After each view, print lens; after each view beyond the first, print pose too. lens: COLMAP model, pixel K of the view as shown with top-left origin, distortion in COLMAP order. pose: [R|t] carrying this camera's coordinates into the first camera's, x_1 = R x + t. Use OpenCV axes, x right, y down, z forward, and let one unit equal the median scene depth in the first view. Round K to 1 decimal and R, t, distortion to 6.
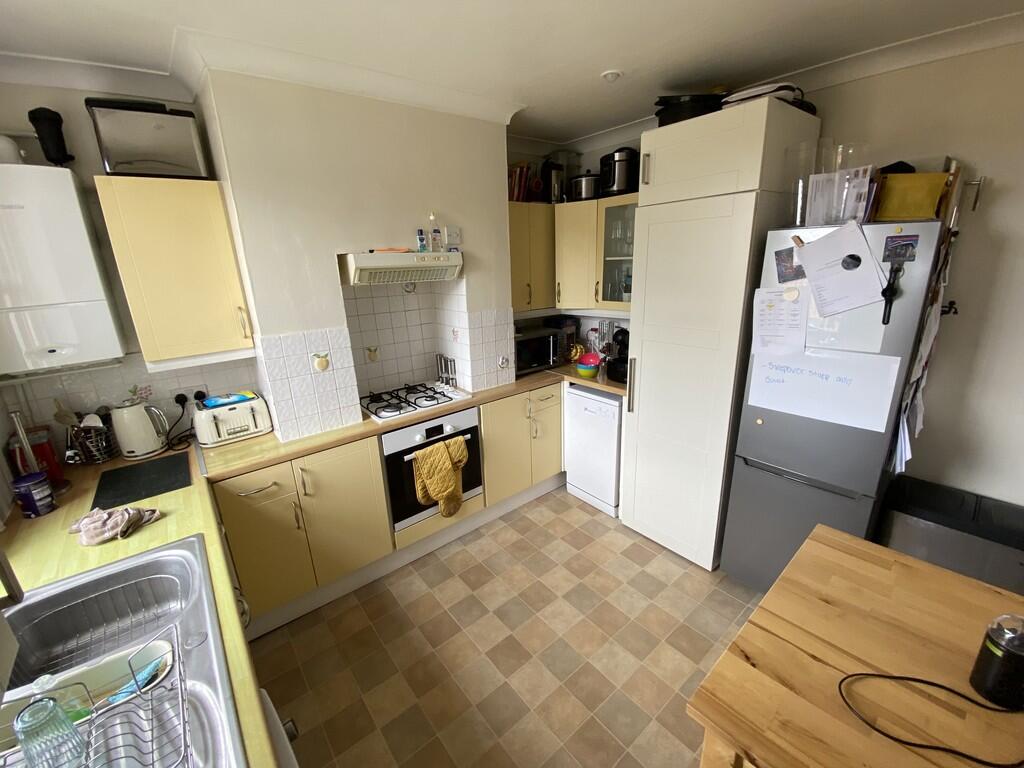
lens RADIAL K [[419.6, 0, 512.0], [0, 419.6, 384.0], [0, 0, 1]] dist [0.042595, -0.000222]
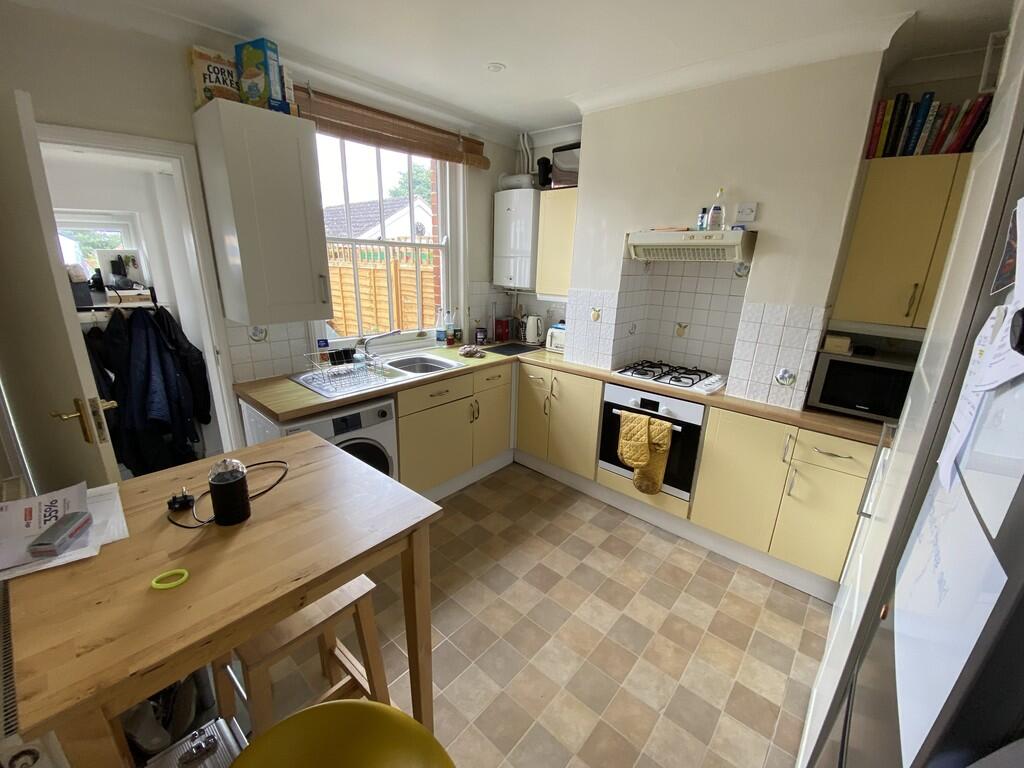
lens RADIAL K [[419.6, 0, 512.0], [0, 419.6, 384.0], [0, 0, 1]] dist [0.042595, -0.000222]
pose [[0.164863, 0.322621, -0.932060, 0.718074], [-0.318912, 0.911666, 0.259153, -0.096650], [0.933336, 0.254520, 0.253188, 0.402106]]
